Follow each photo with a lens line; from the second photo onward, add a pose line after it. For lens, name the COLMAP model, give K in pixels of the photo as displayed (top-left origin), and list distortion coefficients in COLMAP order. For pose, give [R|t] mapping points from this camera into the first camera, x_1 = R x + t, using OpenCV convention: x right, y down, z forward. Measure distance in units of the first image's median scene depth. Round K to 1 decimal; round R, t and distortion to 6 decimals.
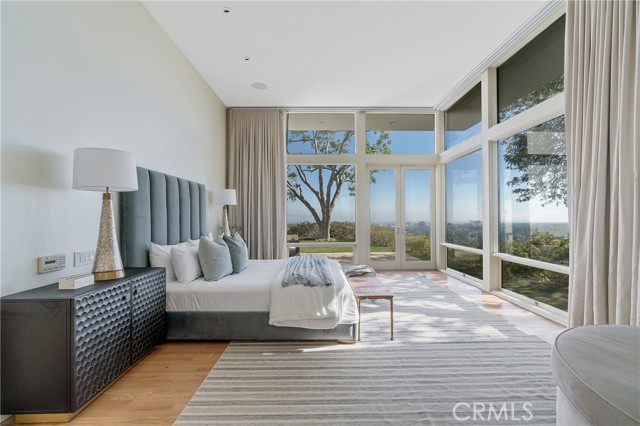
lens RADIAL K [[282.5, 0, 318.9], [0, 282.5, 217.6], [0, 0, 1]] dist [-0.003177, 0.000621]
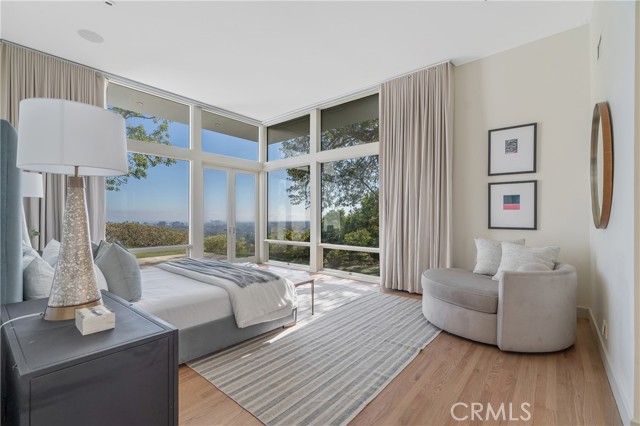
lens RADIAL K [[282.5, 0, 318.9], [0, 282.5, 217.6], [0, 0, 1]] dist [-0.003177, 0.000621]
pose [[0.663028, 0.002021, 0.748592, -0.659895], [-0.002848, 0.999996, -0.000177, -0.002078], [-0.748589, -0.002015, 0.663031, 0.135770]]
